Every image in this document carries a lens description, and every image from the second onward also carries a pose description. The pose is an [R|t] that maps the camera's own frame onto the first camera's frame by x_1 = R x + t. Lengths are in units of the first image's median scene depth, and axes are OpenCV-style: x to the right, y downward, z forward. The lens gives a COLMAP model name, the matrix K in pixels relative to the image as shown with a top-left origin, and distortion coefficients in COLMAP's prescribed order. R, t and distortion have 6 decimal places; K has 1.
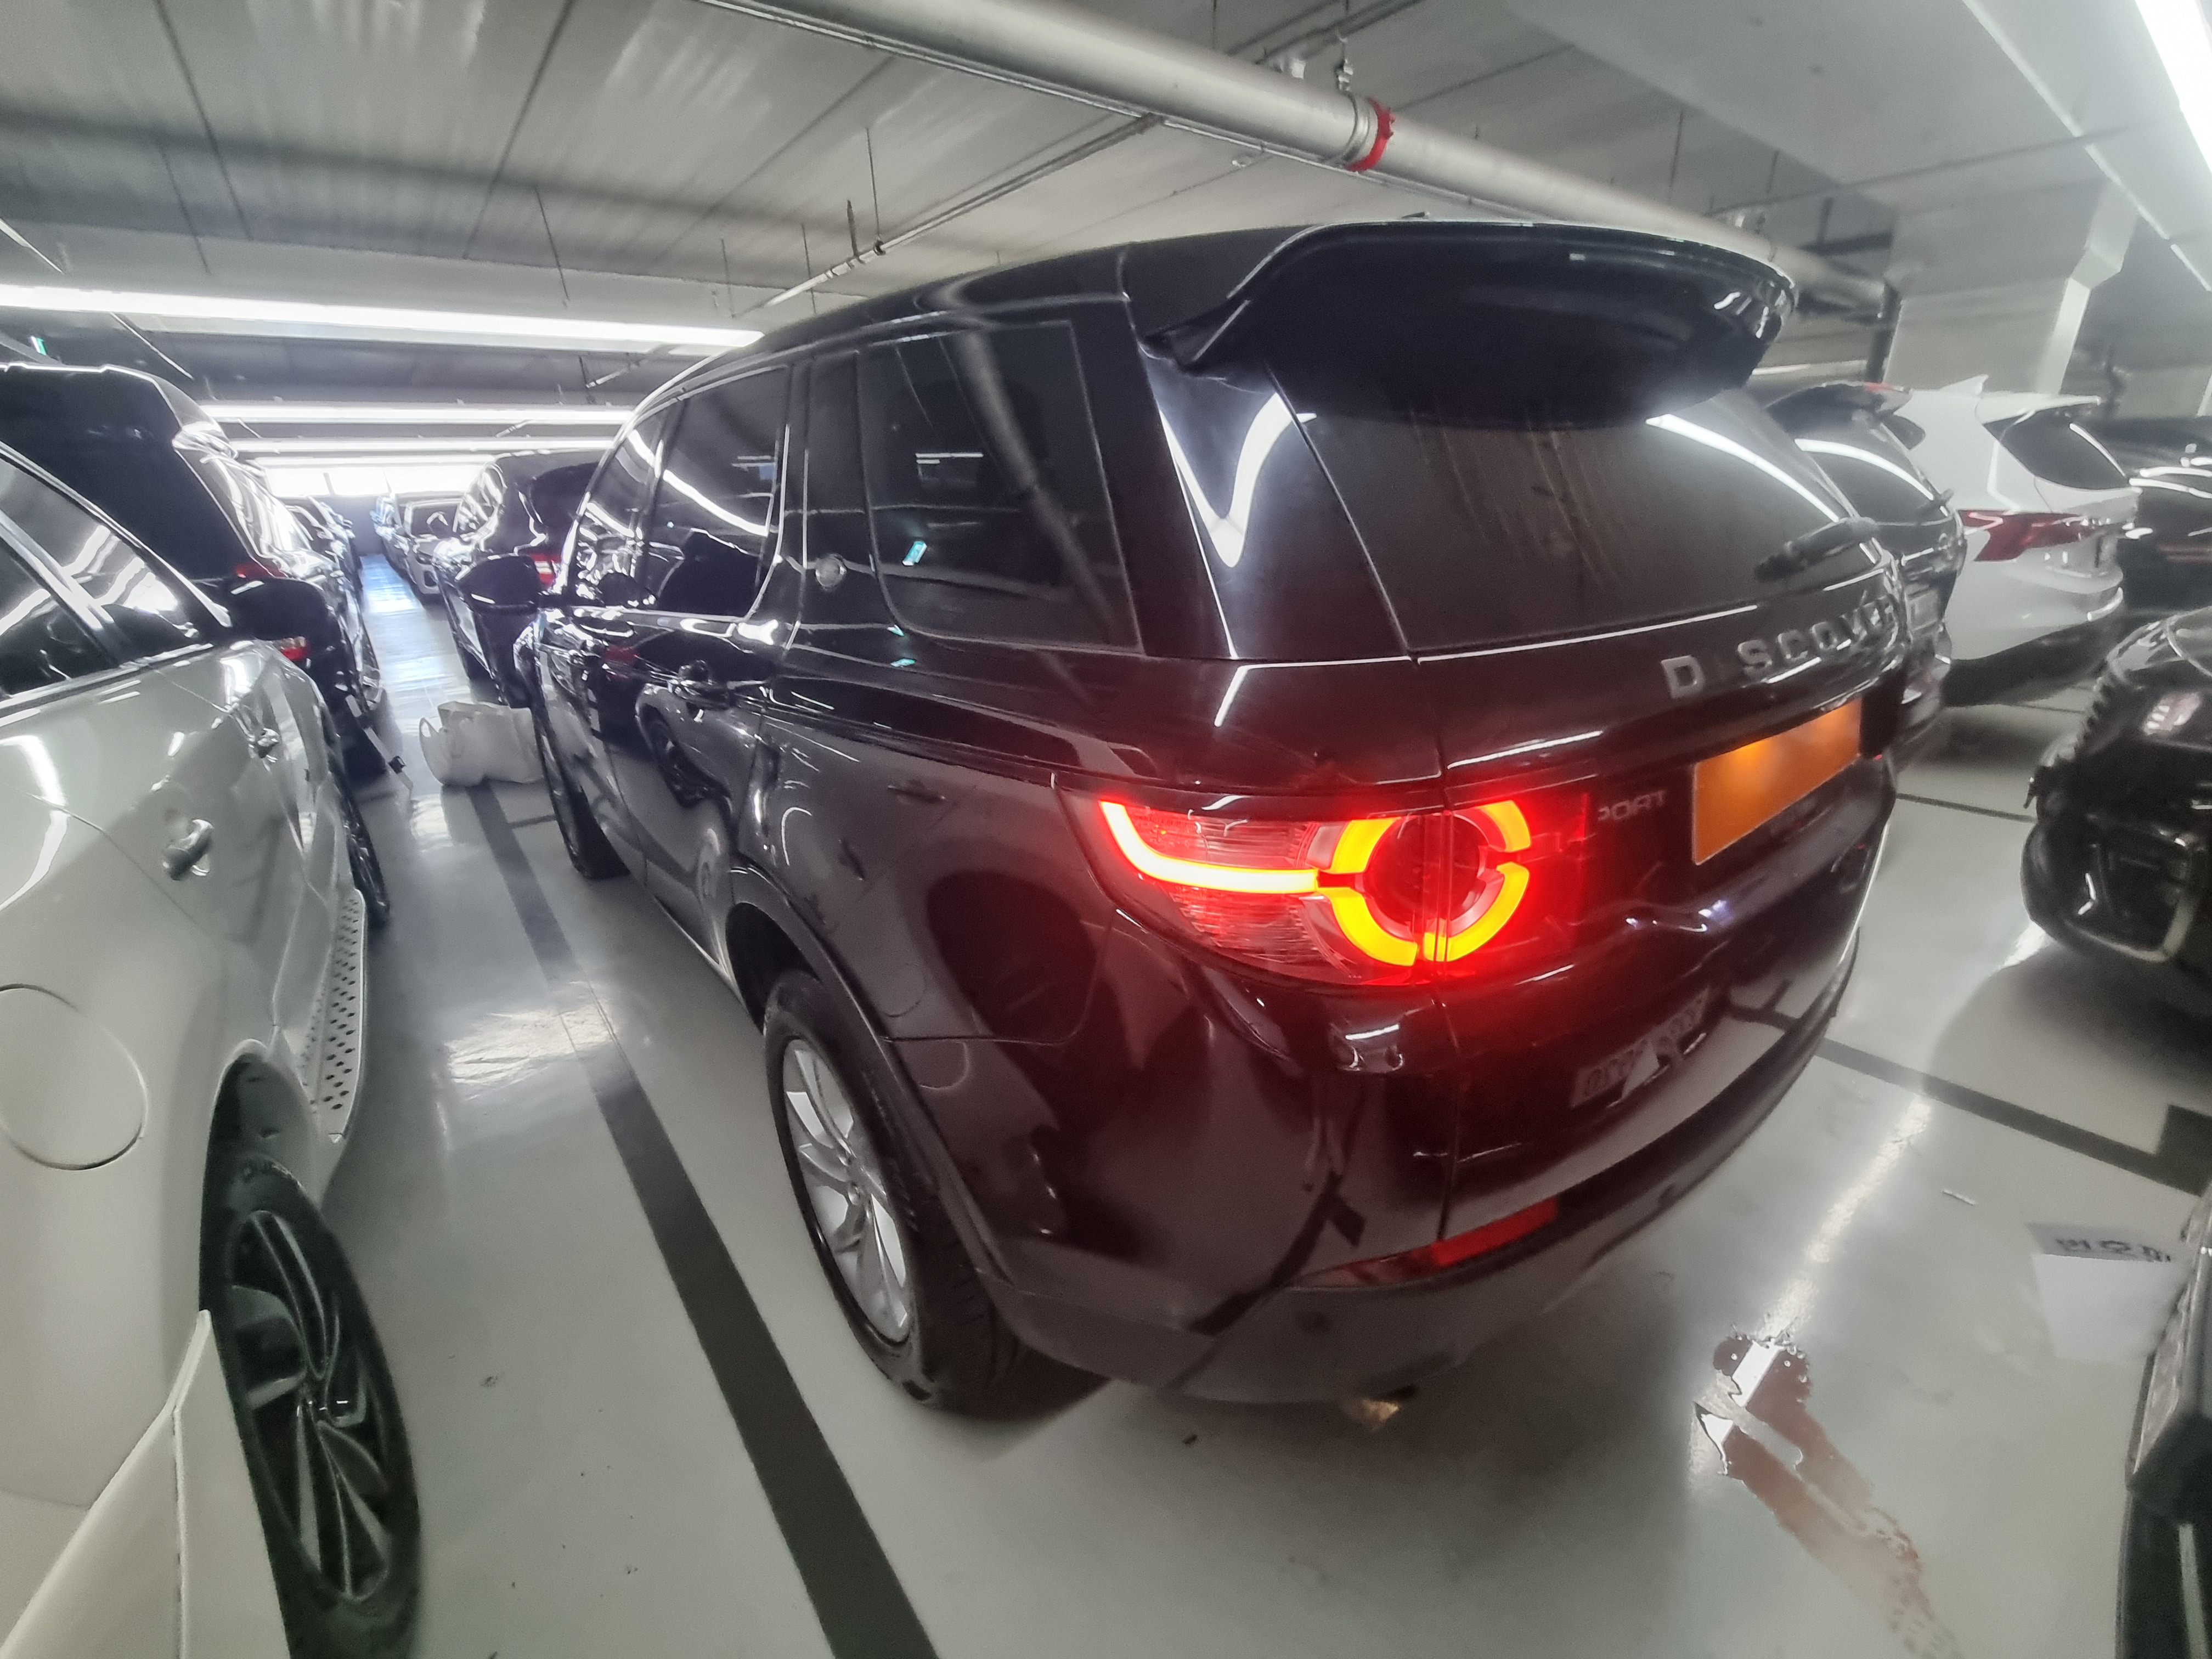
lens RADIAL K [[899.1, 0, 1112.2], [0, 899.1, 828.4], [0, 0, 1]] dist [-0.002083, -0.000616]
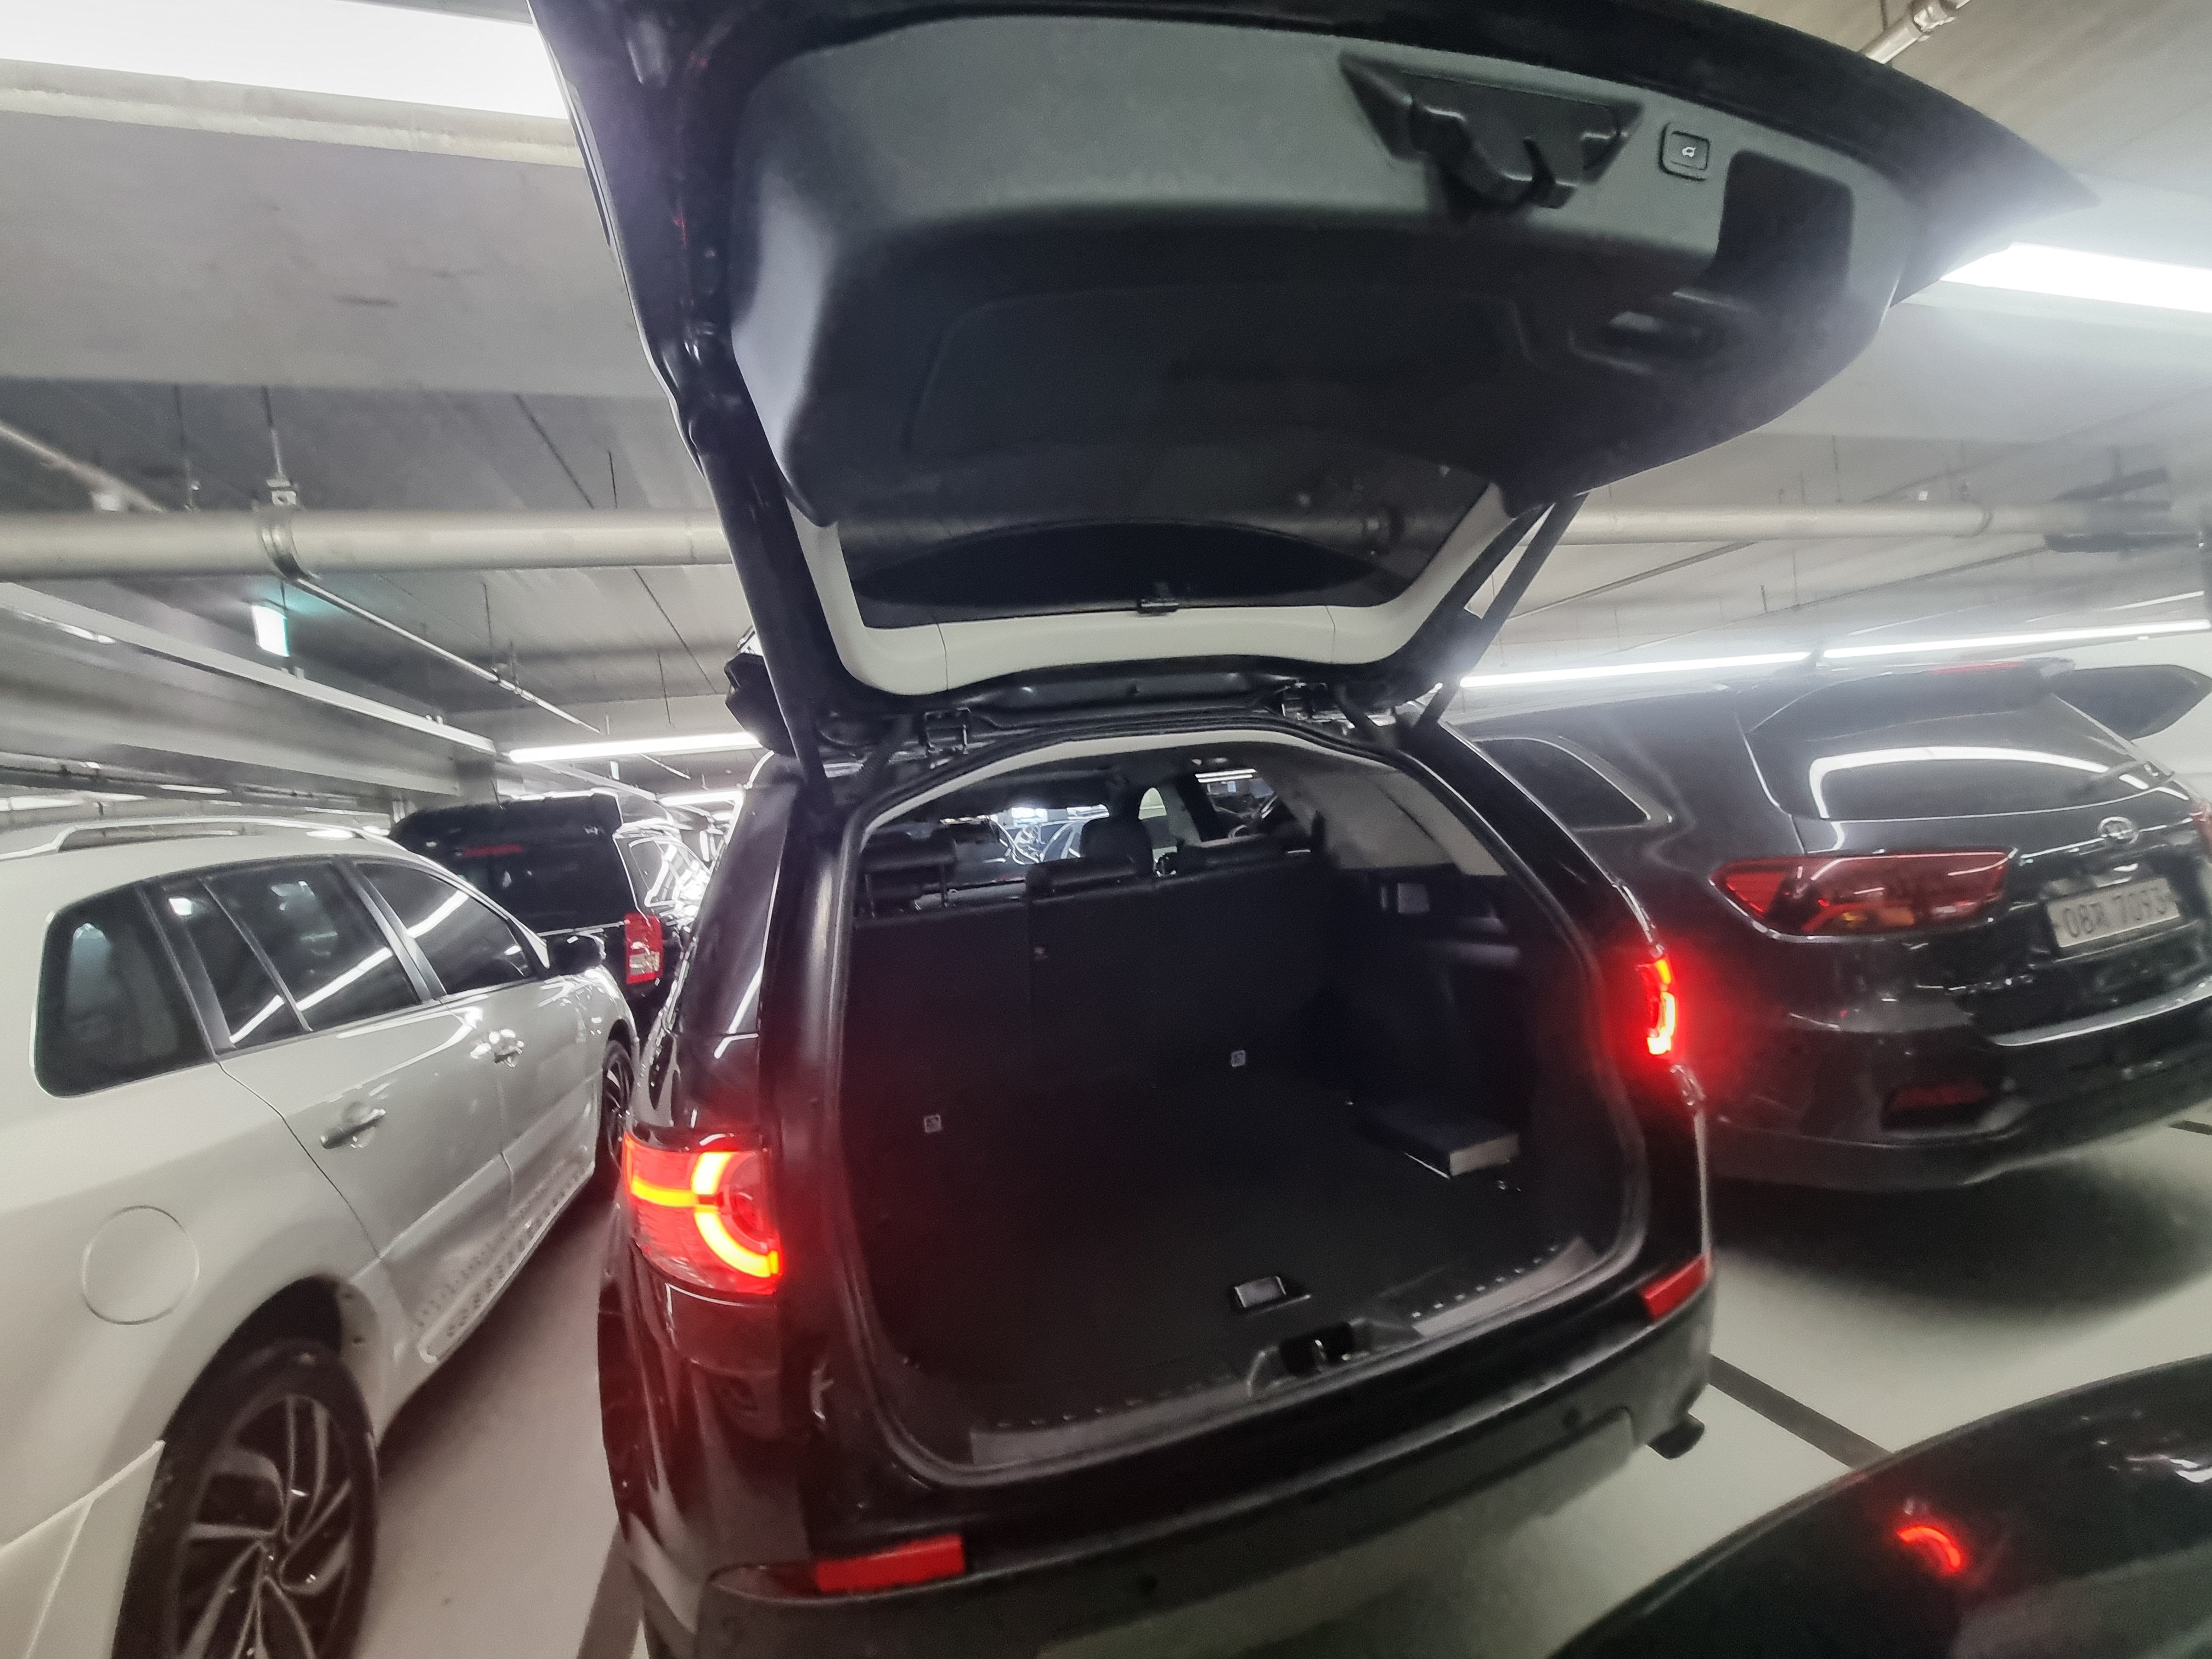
lens RADIAL K [[899.1, 0, 1112.2], [0, 899.1, 828.4], [0, 0, 1]] dist [-0.002083, -0.000616]
pose [[0.933960, -0.070179, -0.350419, 0.349236], [-0.045816, 0.948926, -0.312154, -0.020382], [0.354428, 0.307594, 0.883044, -0.038416]]
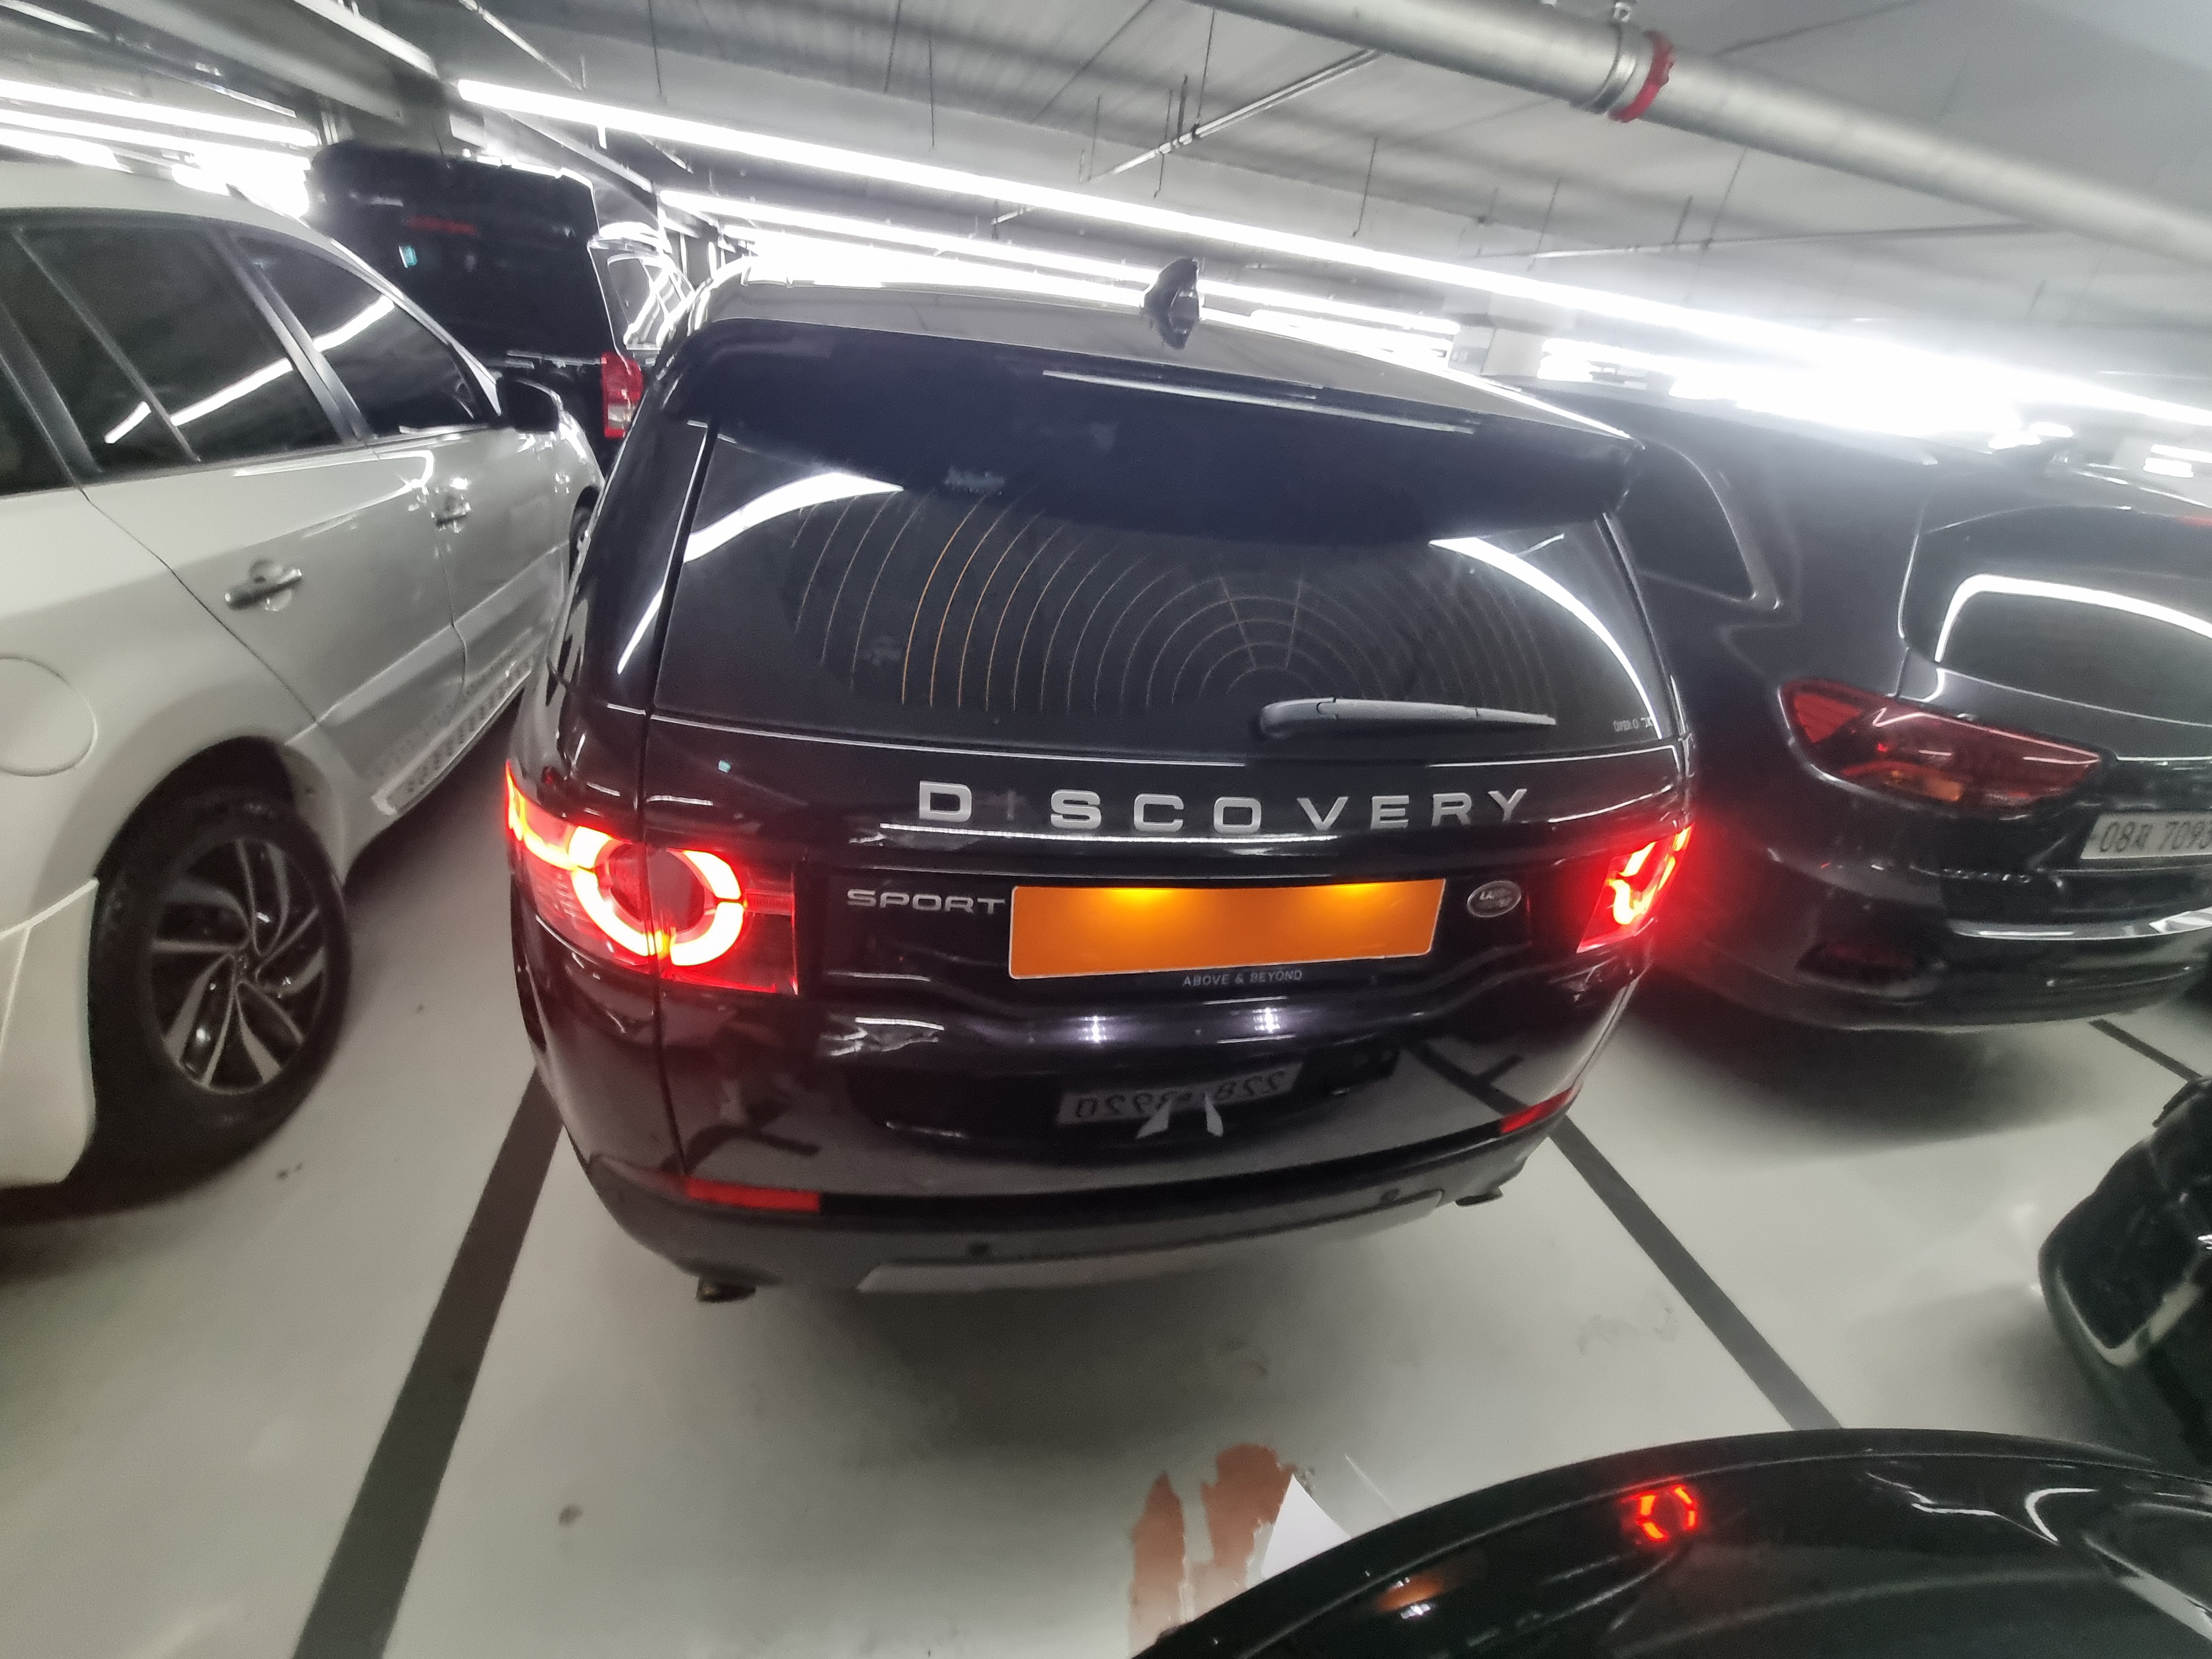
lens RADIAL K [[899.1, 0, 1112.2], [0, 899.1, 828.4], [0, 0, 1]] dist [-0.002083, -0.000616]
pose [[0.898858, 0.329393, -0.289059, 0.328040], [-0.294515, 0.942469, 0.158156, -0.106344], [0.324524, -0.057028, 0.944157, 0.017641]]
